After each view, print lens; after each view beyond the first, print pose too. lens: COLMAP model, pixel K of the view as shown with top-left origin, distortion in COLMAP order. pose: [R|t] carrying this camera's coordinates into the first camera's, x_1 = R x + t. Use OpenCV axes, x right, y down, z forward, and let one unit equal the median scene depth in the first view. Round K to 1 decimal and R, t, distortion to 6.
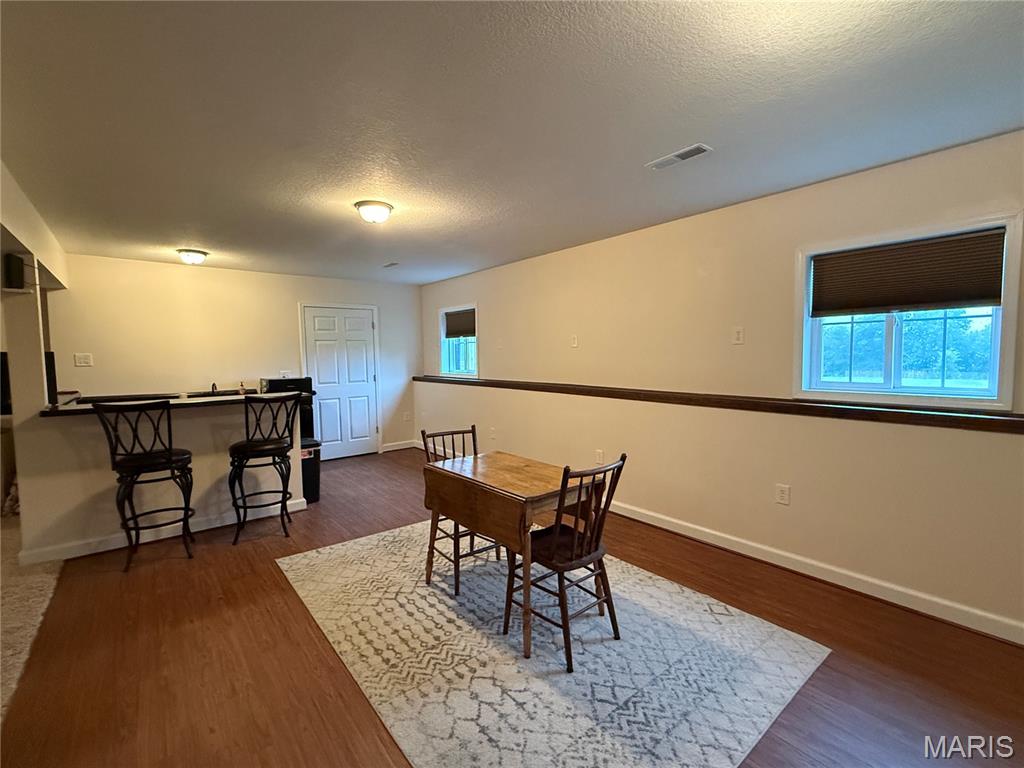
lens RADIAL K [[459.9, 0, 508.7], [0, 459.9, 385.6], [0, 0, 1]] dist [-0.001492, -0.000506]
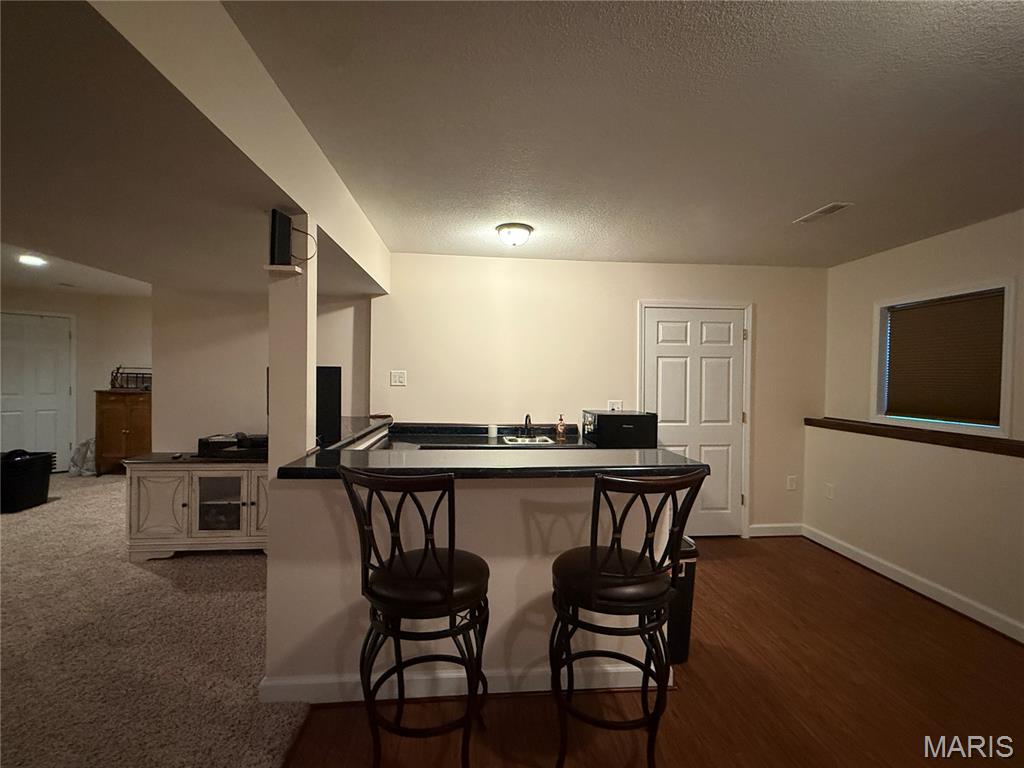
lens RADIAL K [[459.9, 0, 513.0], [0, 459.9, 382.4], [0, 0, 1]] dist [-0.001492, -0.000506]
pose [[0.828803, 0.030808, -0.558691, -0.338975], [-0.061681, 0.997428, -0.036502, -0.036097], [0.556130, 0.064713, 0.828572, 0.503345]]
